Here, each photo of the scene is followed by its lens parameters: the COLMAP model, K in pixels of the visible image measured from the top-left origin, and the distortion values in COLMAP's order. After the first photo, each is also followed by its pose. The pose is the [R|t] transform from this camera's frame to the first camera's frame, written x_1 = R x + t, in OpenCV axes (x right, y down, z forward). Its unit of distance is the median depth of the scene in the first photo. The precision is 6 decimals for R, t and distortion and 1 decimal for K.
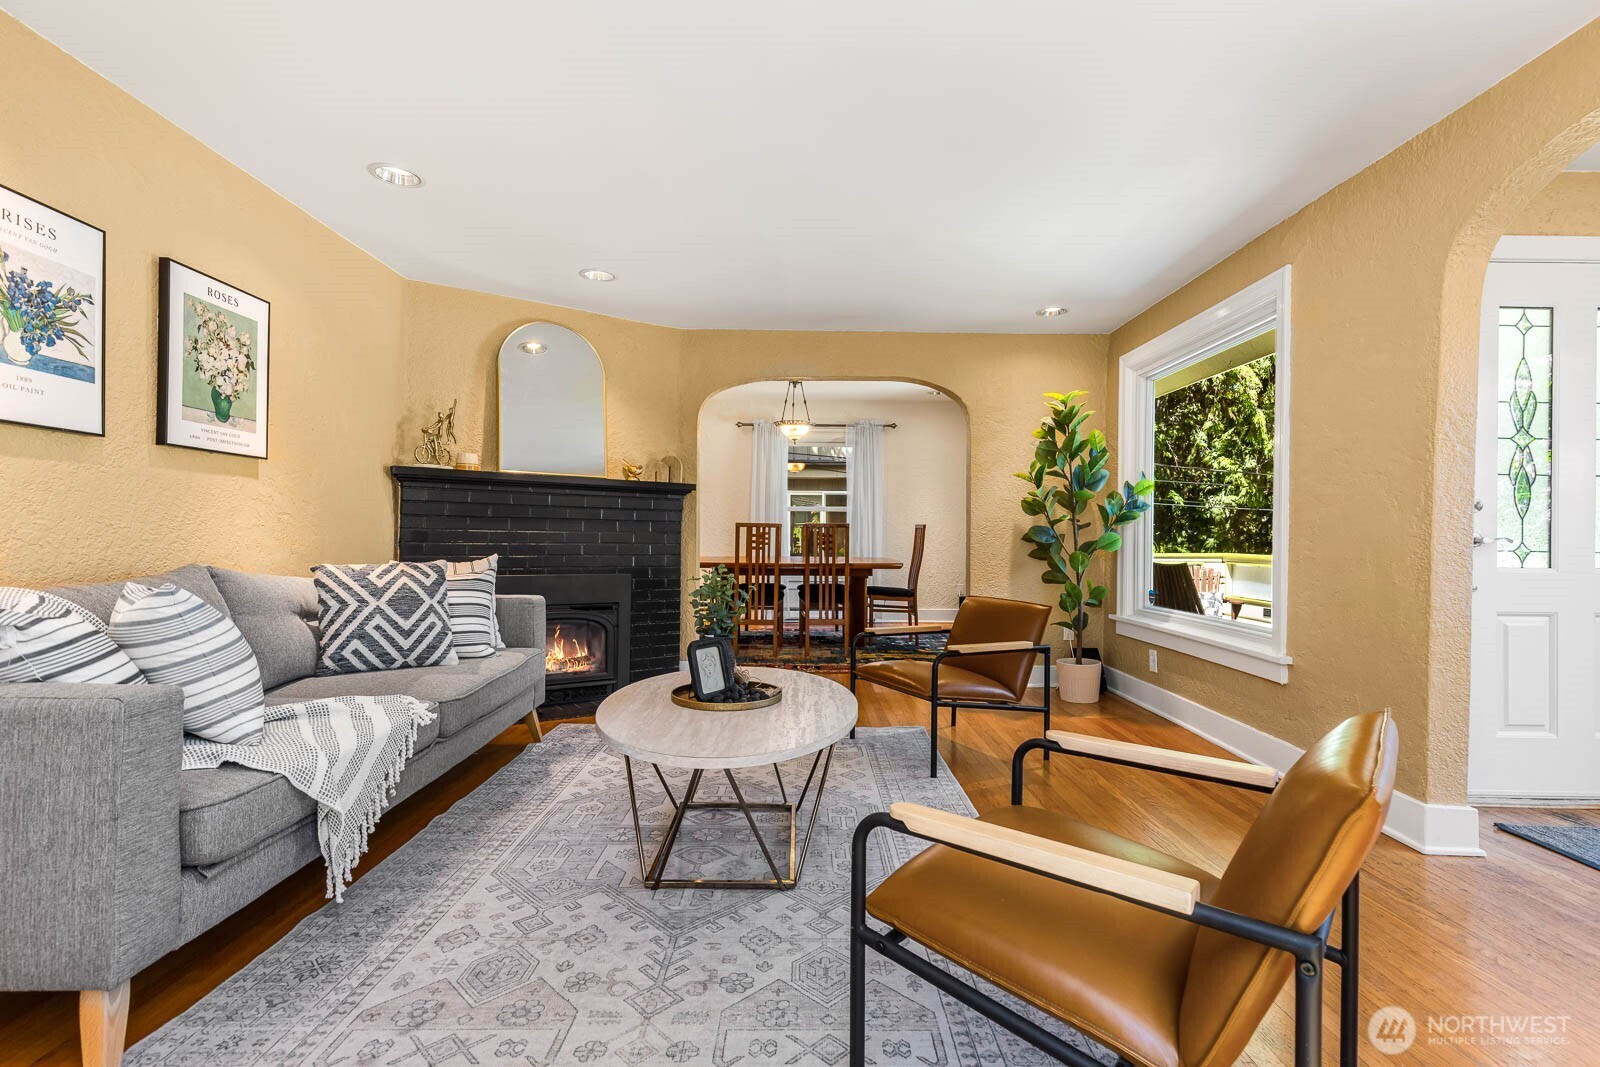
lens RADIAL K [[726.4, 0, 799.5], [0, 726.4, 537.3], [0, 0, 1]] dist [0.012132, -0.001237]
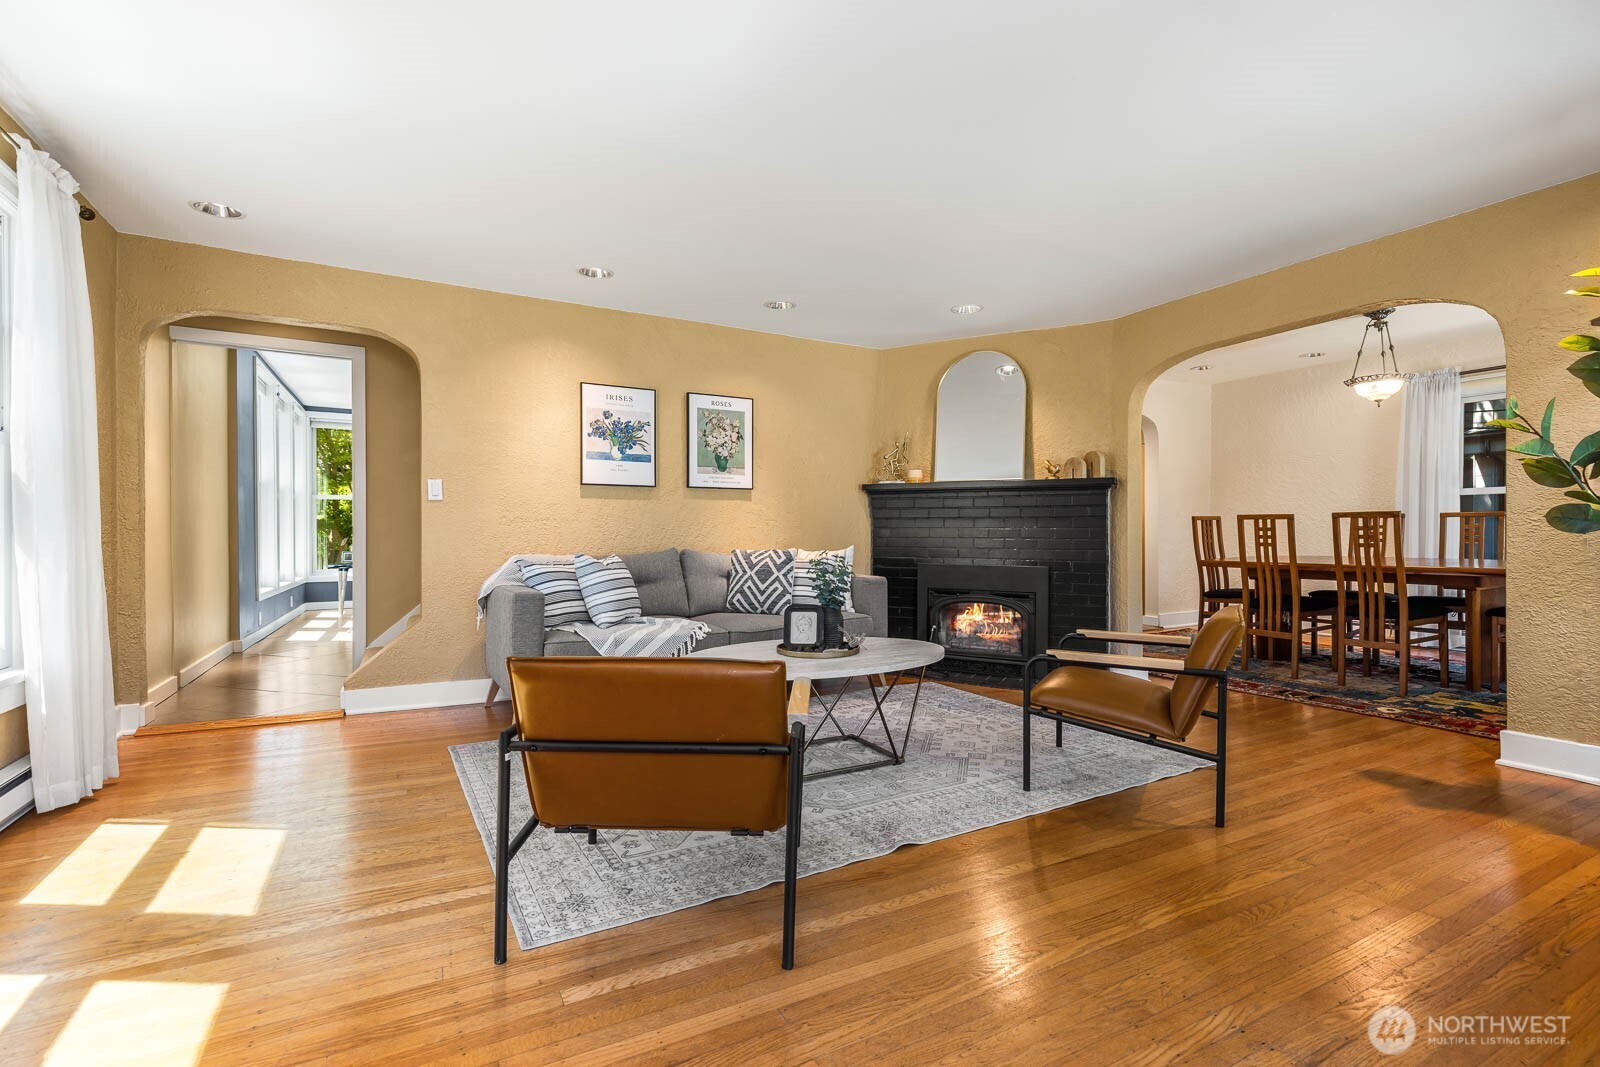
lens RADIAL K [[726.4, 0, 806.8], [0, 726.4, 542.4], [0, 0, 1]] dist [0.012132, -0.001237]
pose [[0.491704, -0.001037, -0.870762, 0.898773], [0.006275, 0.999978, 0.002352, 0.016810], [0.870740, -0.006620, 0.491700, 0.286874]]
